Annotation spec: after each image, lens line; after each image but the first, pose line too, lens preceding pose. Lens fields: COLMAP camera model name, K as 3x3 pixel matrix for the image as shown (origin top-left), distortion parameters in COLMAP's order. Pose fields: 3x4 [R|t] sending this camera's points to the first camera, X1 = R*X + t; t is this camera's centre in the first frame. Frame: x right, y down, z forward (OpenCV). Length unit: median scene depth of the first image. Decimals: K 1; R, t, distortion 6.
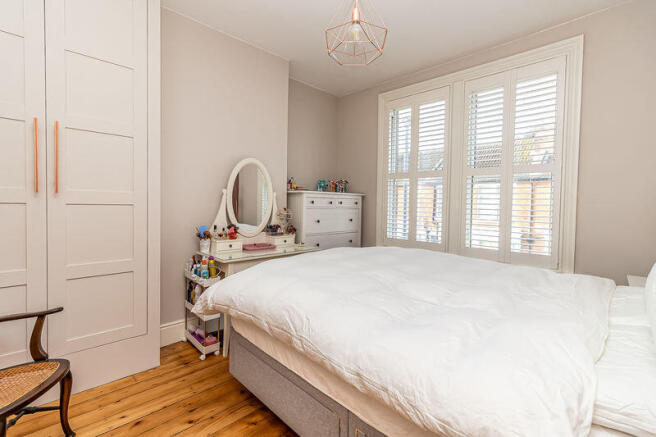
lens RADIAL K [[299.6, 0, 329.9], [0, 299.6, 215.6], [0, 0, 1]] dist [-0.001223, -0.000331]
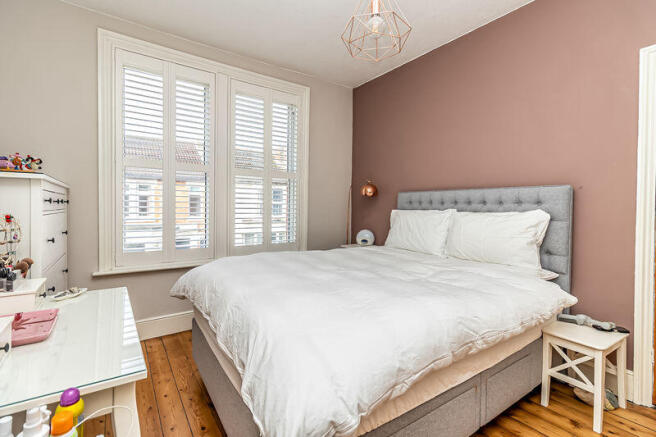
lens RADIAL K [[299.6, 0, 329.9], [0, 299.6, 215.6], [0, 0, 1]] dist [-0.001223, -0.000331]
pose [[0.163004, -0.057900, 0.984925, -0.584497], [0.023552, 0.998220, 0.054784, -0.053647], [-0.986344, 0.014267, 0.164077, 0.630653]]
